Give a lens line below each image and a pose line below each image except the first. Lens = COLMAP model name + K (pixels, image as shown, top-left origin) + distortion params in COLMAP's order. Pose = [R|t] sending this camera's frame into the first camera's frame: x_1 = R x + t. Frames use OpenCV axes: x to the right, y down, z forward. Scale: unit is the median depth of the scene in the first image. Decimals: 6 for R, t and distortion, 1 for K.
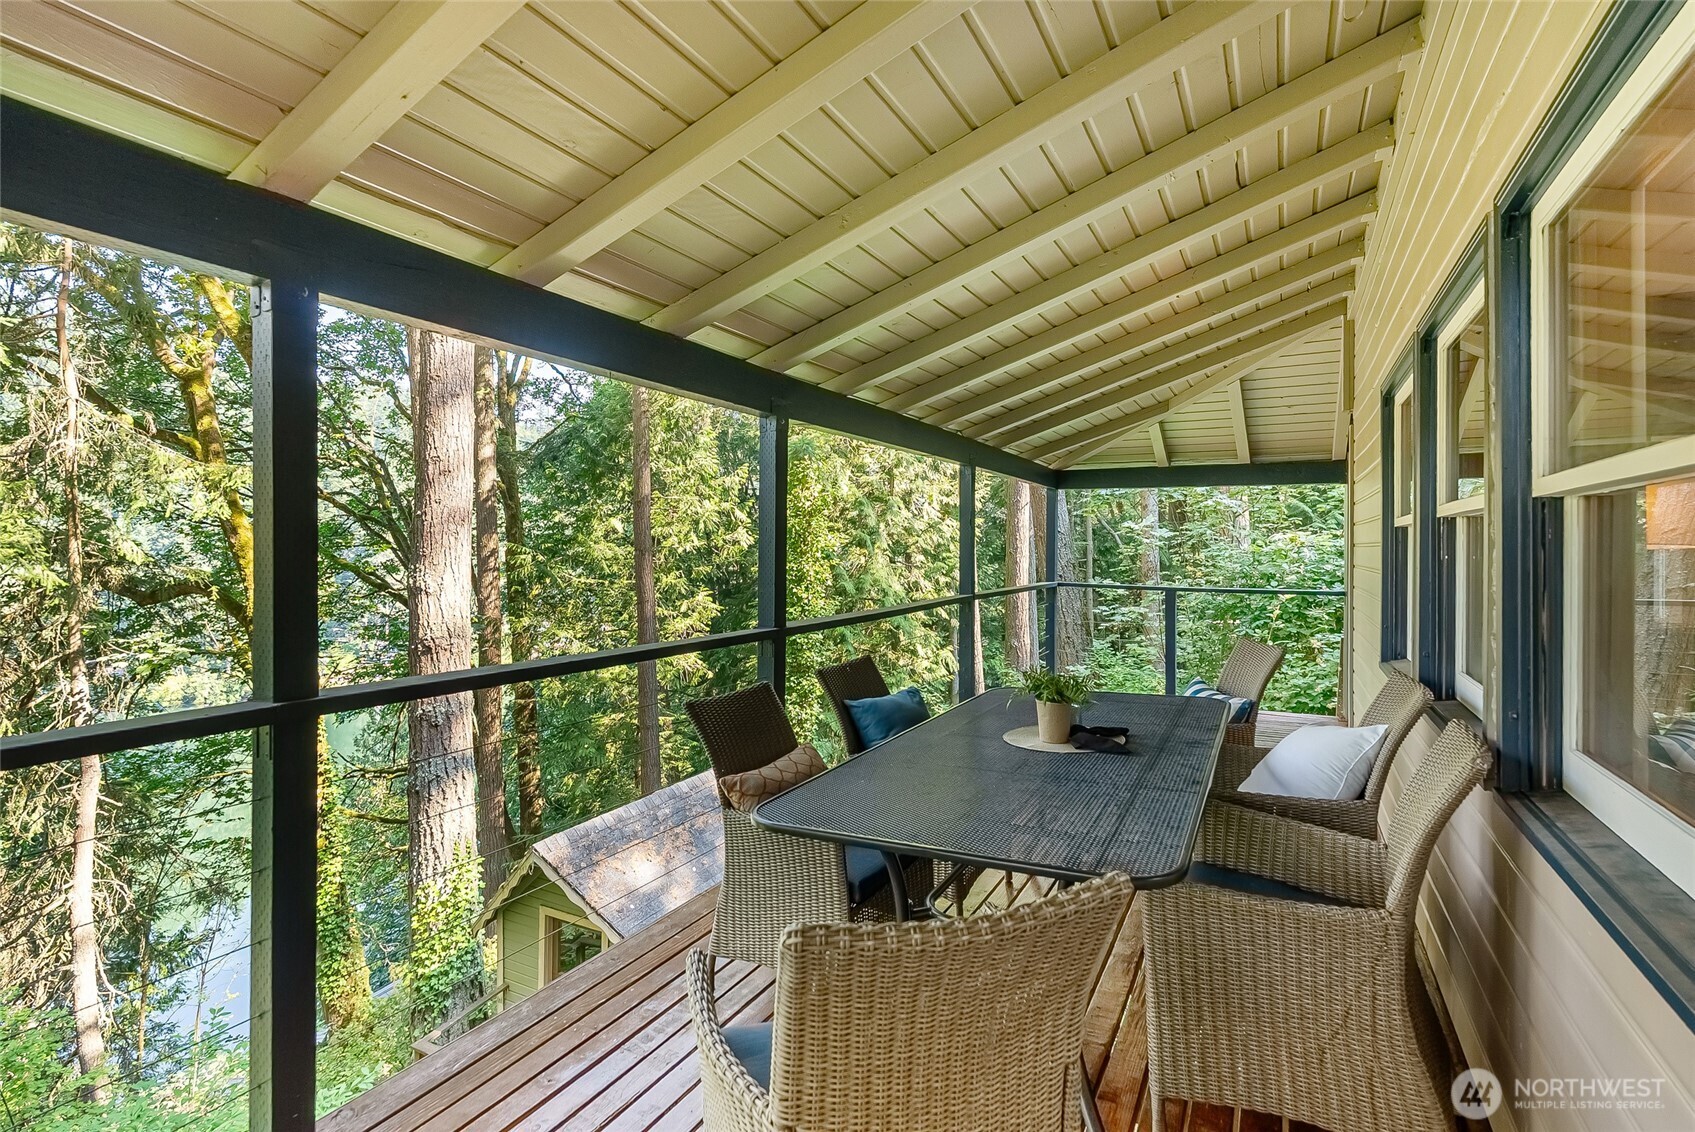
lens RADIAL K [[757.8, 0, 850.3], [0, 757.8, 553.4], [0, 0, 1]] dist [-0.003451, 0.001038]
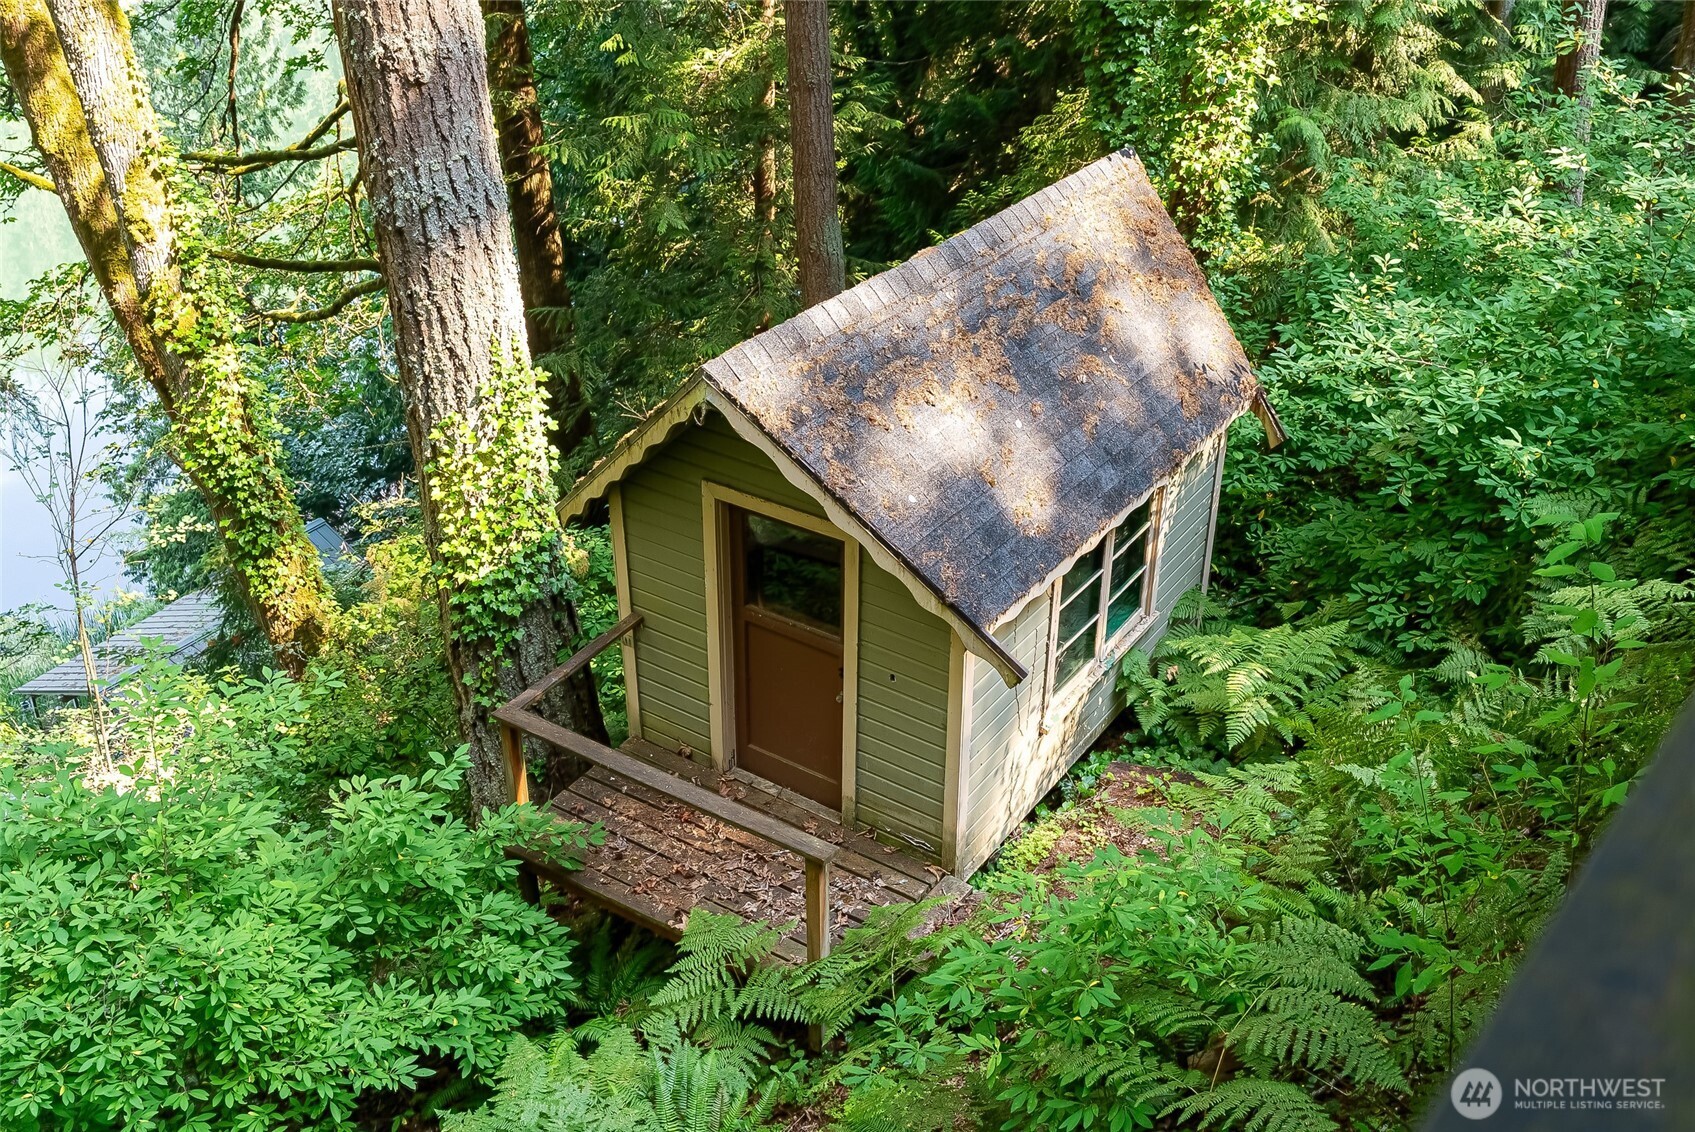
lens RADIAL K [[1671.8, 0, 843.5], [0, 1671.8, 568.7], [0, 0, 1]] dist [-0.009182, 0.000000]
pose [[0.987353, 0.067924, -0.143251, -0.153363], [0.011062, 0.871854, 0.489641, 0.003438], [0.158152, -0.485033, 0.860076, 0.081704]]
